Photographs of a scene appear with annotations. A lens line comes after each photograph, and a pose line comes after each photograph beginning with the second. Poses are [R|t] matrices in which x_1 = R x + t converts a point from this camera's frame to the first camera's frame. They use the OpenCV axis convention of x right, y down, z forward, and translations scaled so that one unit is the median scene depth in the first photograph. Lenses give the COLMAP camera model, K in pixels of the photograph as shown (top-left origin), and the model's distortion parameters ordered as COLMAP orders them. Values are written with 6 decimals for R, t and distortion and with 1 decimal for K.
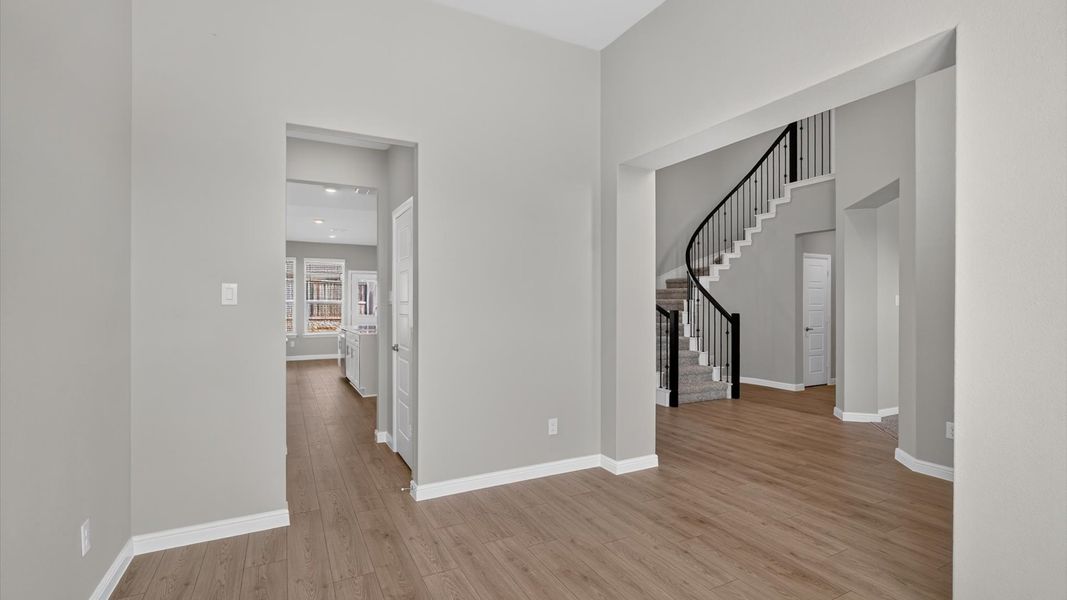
lens RADIAL K [[481.4, 0, 530.8], [0, 481.4, 302.9], [0, 0, 1]] dist [-0.009283, 0.001564]
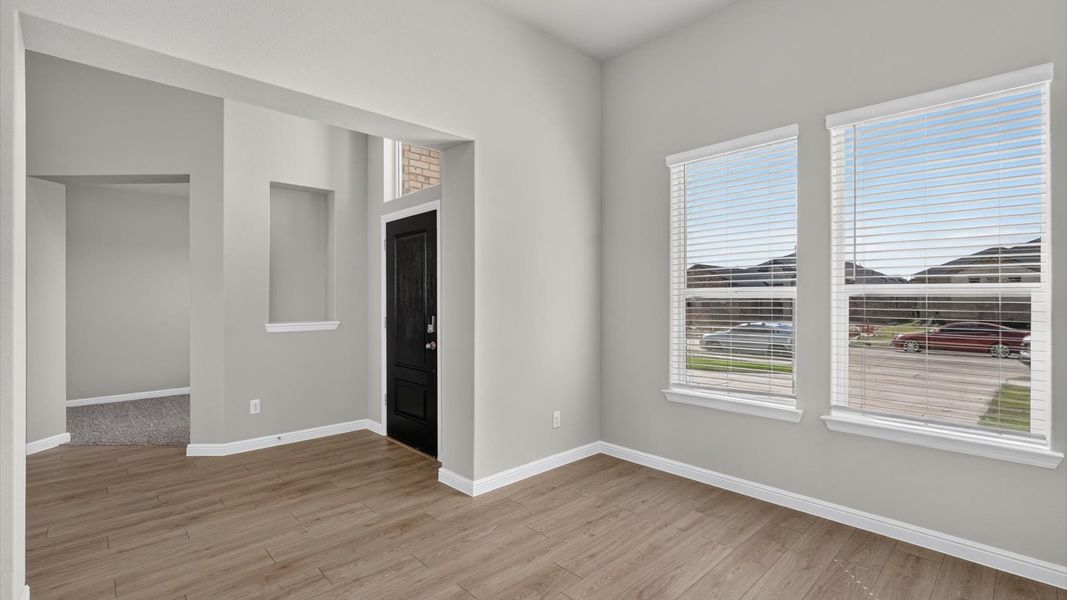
lens RADIAL K [[481.4, 0, 525.4], [0, 481.4, 296.0], [0, 0, 1]] dist [-0.009283, 0.001564]
pose [[-0.258010, -0.000996, 0.966142, -0.471439], [0.005739, 0.999980, 0.002563, -0.007955], [-0.966125, 0.006206, -0.257999, 0.699993]]
